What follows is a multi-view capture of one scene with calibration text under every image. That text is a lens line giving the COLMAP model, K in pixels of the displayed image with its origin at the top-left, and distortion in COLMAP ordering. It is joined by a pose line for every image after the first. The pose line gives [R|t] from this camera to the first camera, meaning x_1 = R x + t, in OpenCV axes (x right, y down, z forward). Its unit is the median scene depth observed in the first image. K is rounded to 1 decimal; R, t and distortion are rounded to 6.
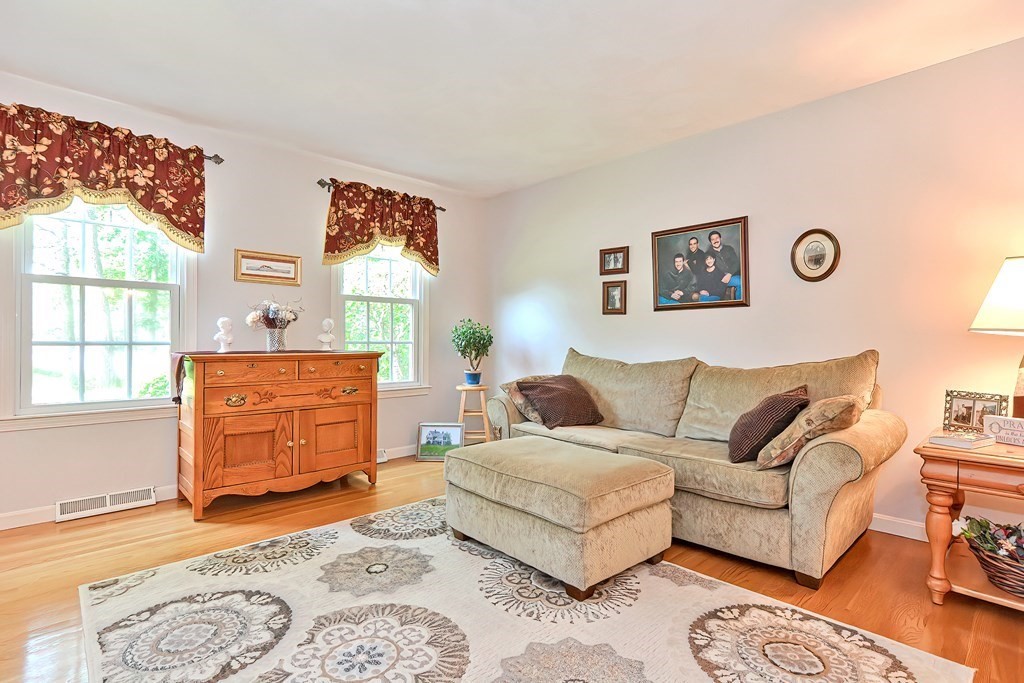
lens RADIAL K [[496.9, 0, 509.1], [0, 496.9, 338.9], [0, 0, 1]] dist [-0.013863, 0.006035]
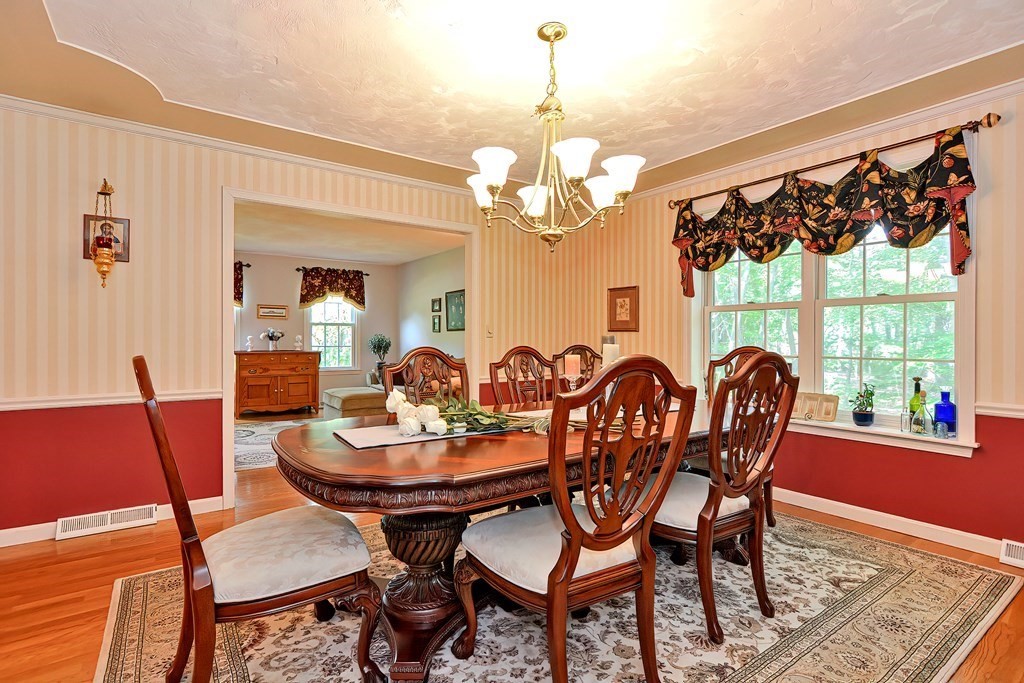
lens RADIAL K [[496.9, 0, 504.4], [0, 496.9, 344.3], [0, 0, 1]] dist [-0.013863, 0.006035]
pose [[0.987691, 0.001075, -0.156416, 0.767520], [0.000581, 0.999944, 0.010540, -0.022834], [0.156419, -0.010501, 0.987635, -0.879480]]
